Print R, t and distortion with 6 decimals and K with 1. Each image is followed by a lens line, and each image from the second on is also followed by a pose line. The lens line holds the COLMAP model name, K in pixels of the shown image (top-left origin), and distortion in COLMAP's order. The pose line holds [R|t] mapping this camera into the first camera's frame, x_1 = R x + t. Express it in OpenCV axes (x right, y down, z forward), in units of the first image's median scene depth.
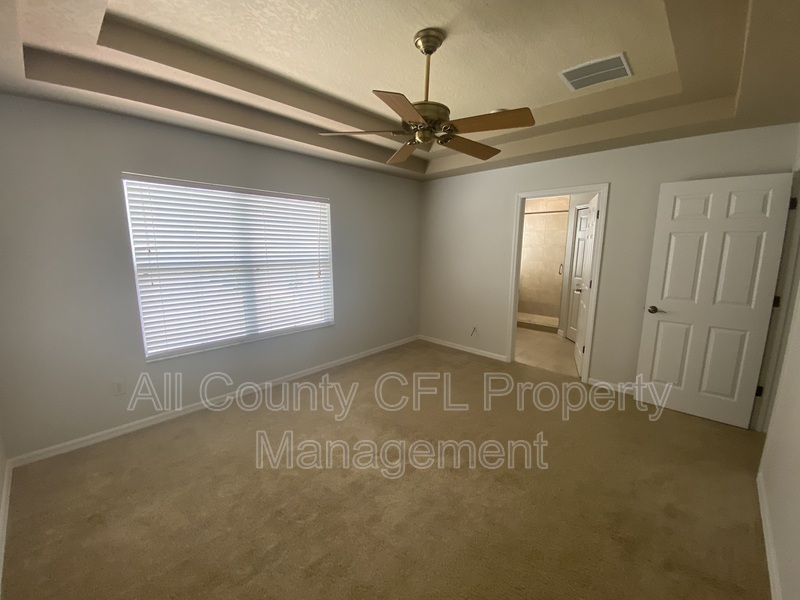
lens RADIAL K [[320.4, 0, 401.3], [0, 320.4, 303.5], [0, 0, 1]] dist [0.010139, -0.015116]
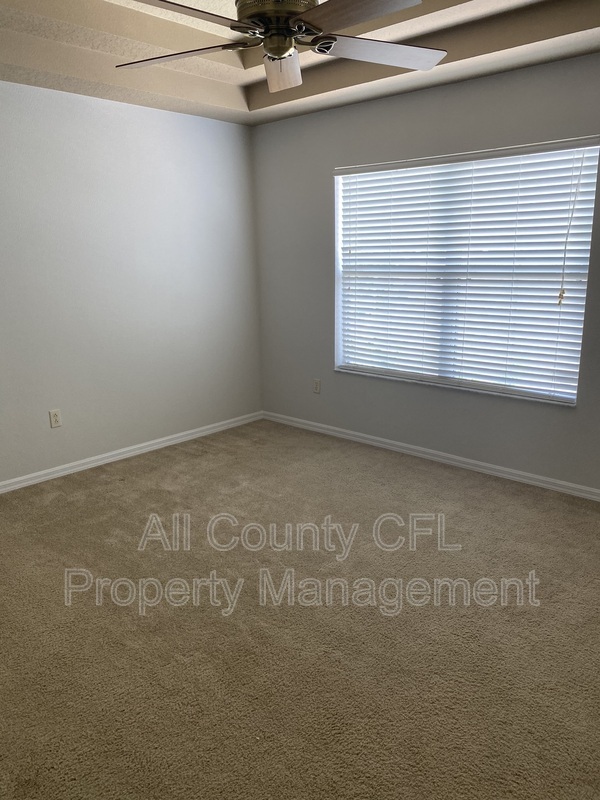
lens RADIAL K [[612.9, 0, 297.6], [0, 612.9, 415.2], [0, 0, 1]] dist [-0.000341, -0.001326]
pose [[0.010810, 0.259066, -0.965799, 0.841804], [-0.152003, 0.955057, 0.254483, -0.114115], [0.988321, 0.144053, 0.049703, 0.677105]]
